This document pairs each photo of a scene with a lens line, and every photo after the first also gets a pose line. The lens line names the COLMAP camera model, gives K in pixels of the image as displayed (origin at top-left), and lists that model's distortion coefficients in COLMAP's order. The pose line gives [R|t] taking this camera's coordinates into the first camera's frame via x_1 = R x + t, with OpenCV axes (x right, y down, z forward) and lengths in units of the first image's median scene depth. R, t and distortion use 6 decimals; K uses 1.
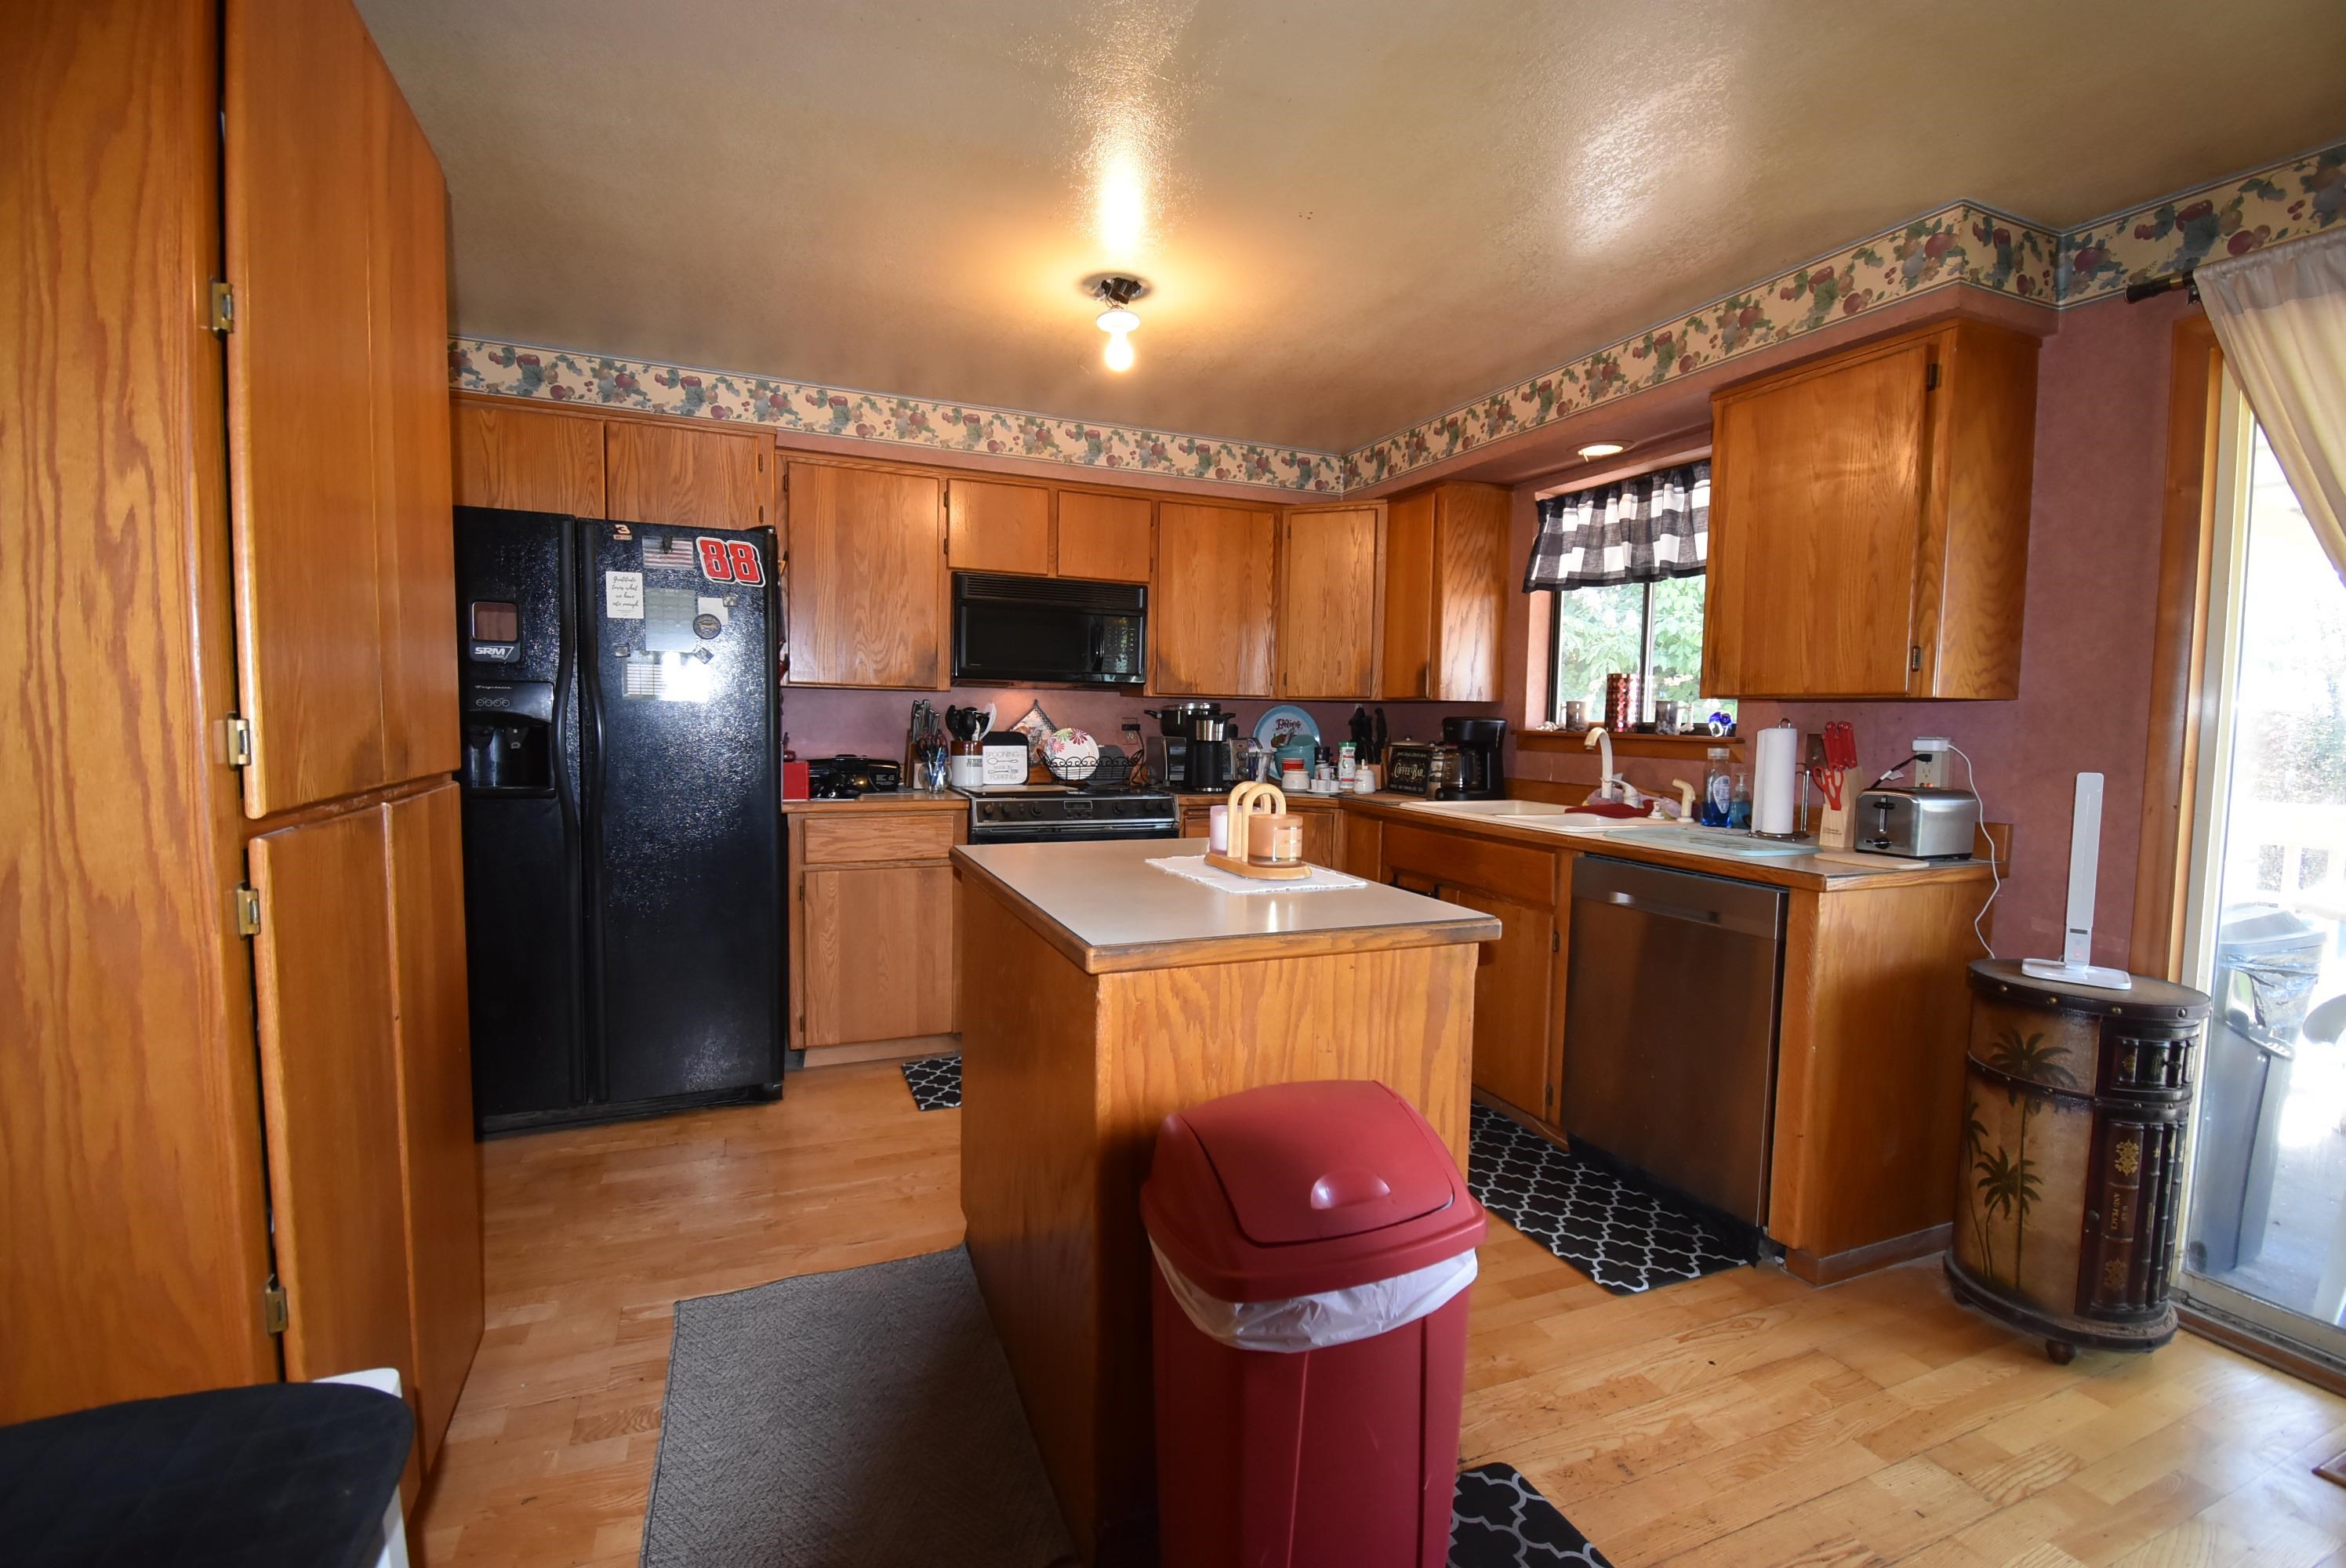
lens RADIAL K [[1037.6, 0, 1181.2], [0, 1037.6, 787.4], [0, 0, 1]] dist [0.028387, -0.029304]
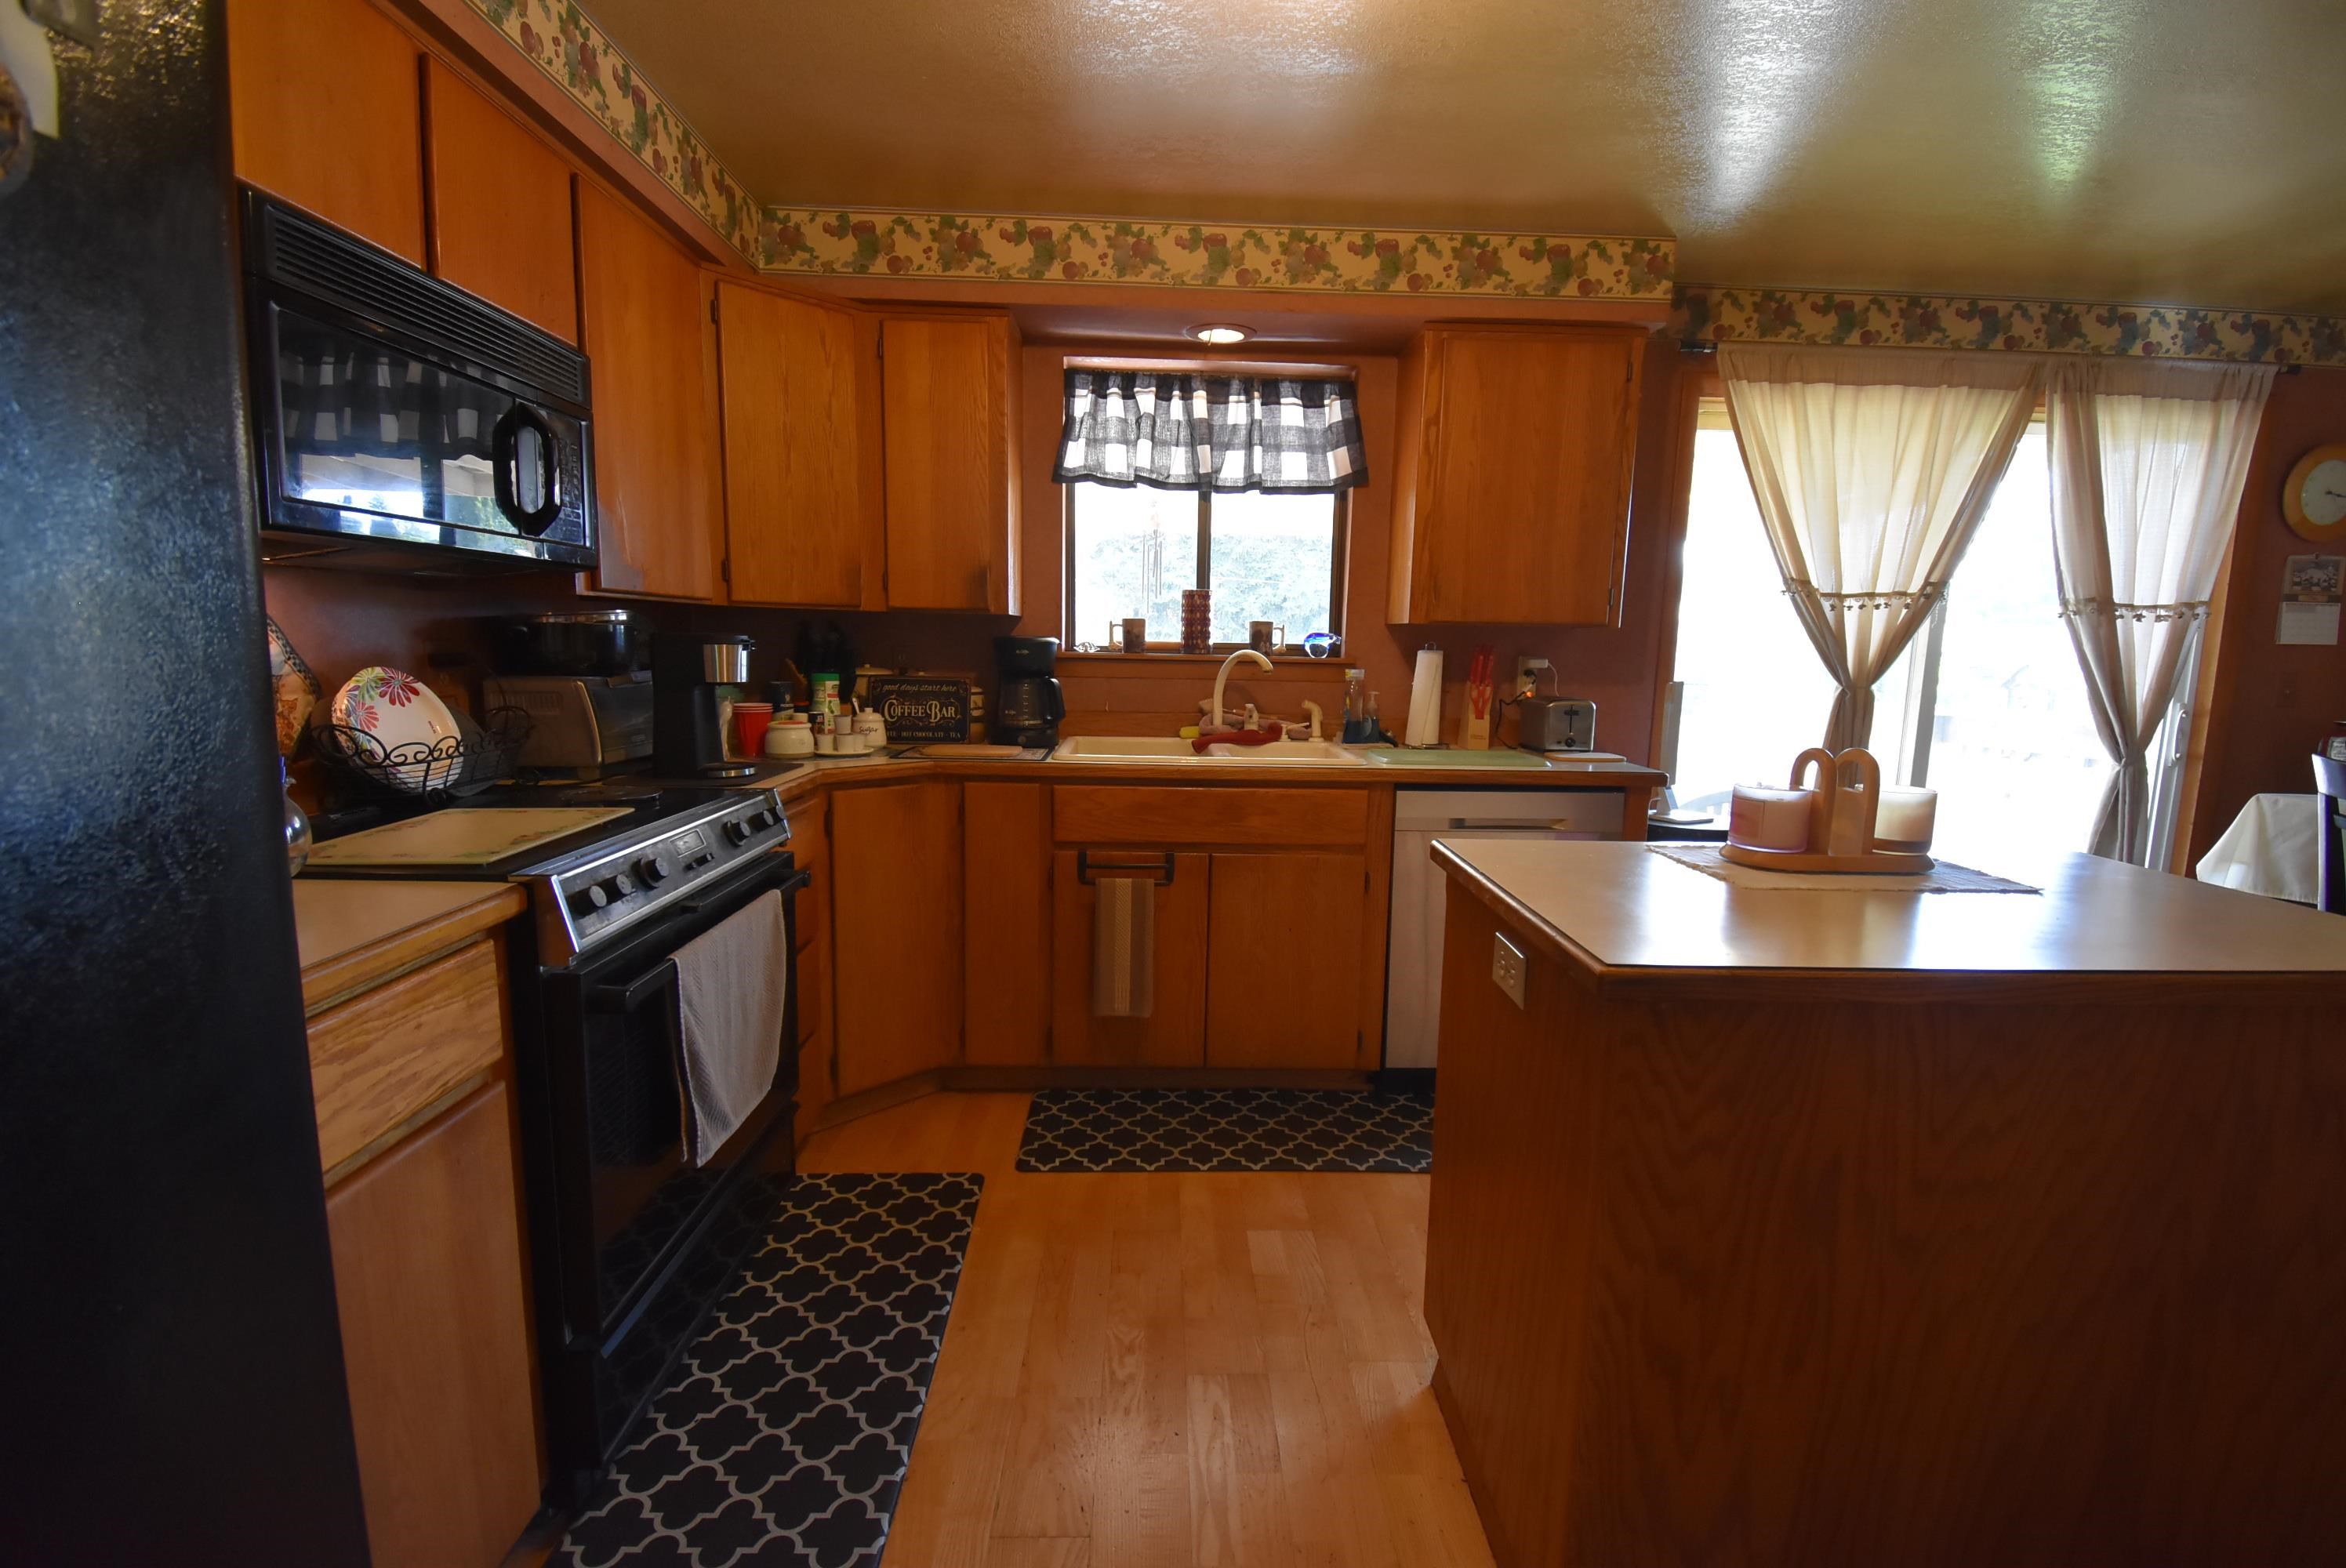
lens RADIAL K [[988.9, 0, 1177.7], [0, 988.9, 774.6], [0, 0, 1]] dist [-0.000446, 0.007239]
pose [[0.361593, -0.136003, 0.922363, -0.438424], [0.052442, 0.990704, 0.125521, -0.059892], [-0.930860, 0.002983, 0.365364, 0.720368]]
